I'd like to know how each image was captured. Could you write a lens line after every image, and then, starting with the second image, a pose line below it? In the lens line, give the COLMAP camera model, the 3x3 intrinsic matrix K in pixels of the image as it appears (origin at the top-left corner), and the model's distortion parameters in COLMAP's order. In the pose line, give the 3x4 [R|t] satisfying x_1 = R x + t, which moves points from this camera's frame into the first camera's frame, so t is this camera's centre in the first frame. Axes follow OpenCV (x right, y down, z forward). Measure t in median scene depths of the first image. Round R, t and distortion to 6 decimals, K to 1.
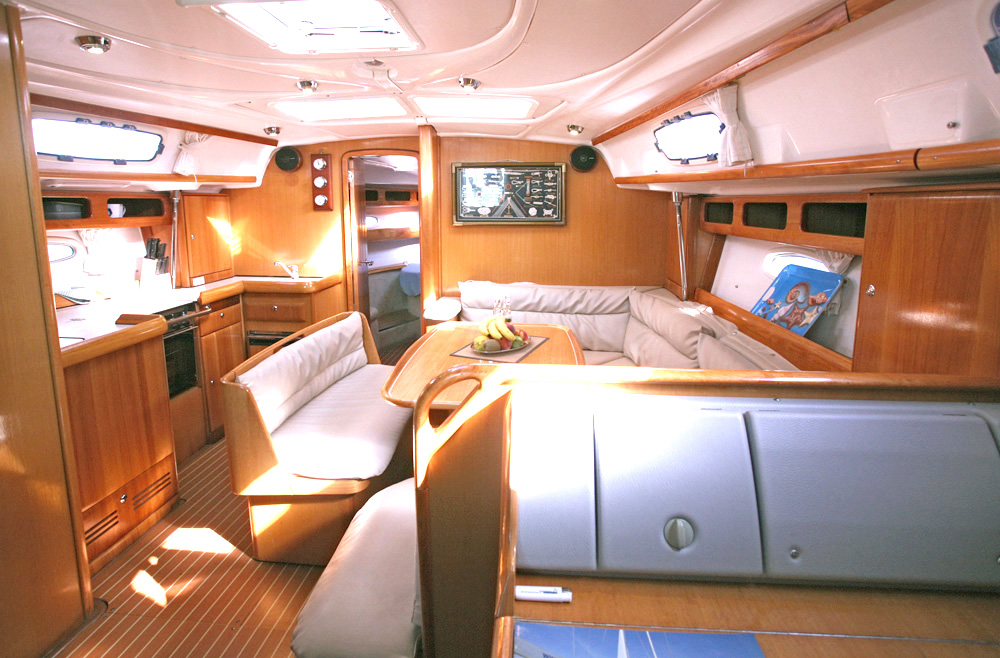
lens RADIAL K [[482.5, 0, 497.8], [0, 482.5, 268.4], [0, 0, 1]] dist [-0.018797, 0.000337]
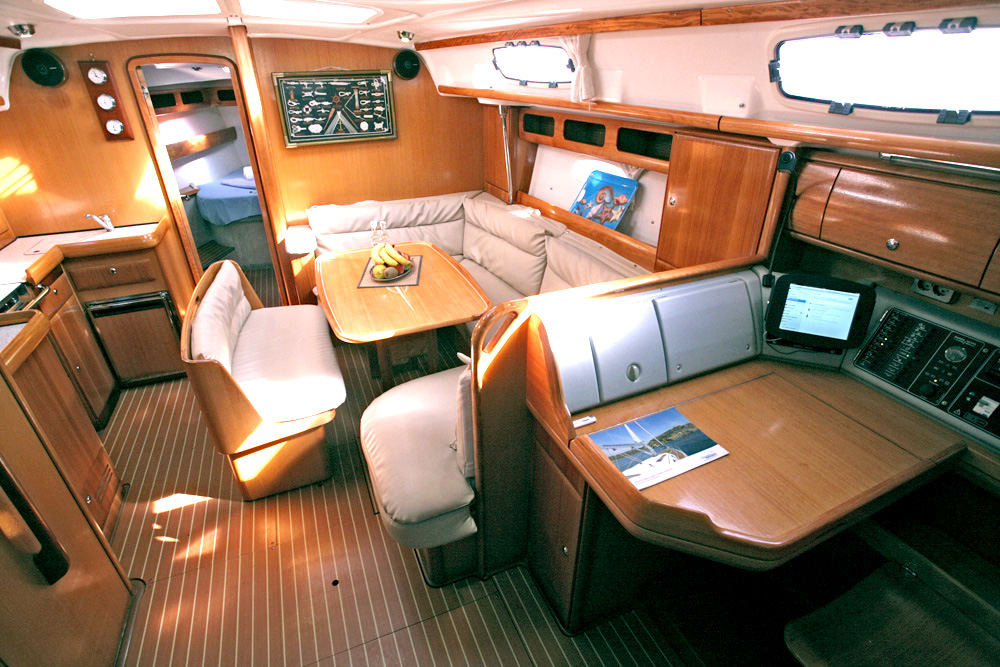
lens RADIAL K [[474.8, 0, 500.0], [0, 474.8, 333.5], [0, 0, 1]] dist [-0.030585, 0.026543]
pose [[0.885458, -0.219701, 0.409506, -0.195369], [0.061728, 0.928986, 0.364931, -0.068926], [-0.460601, -0.297854, 0.836140, -0.057444]]
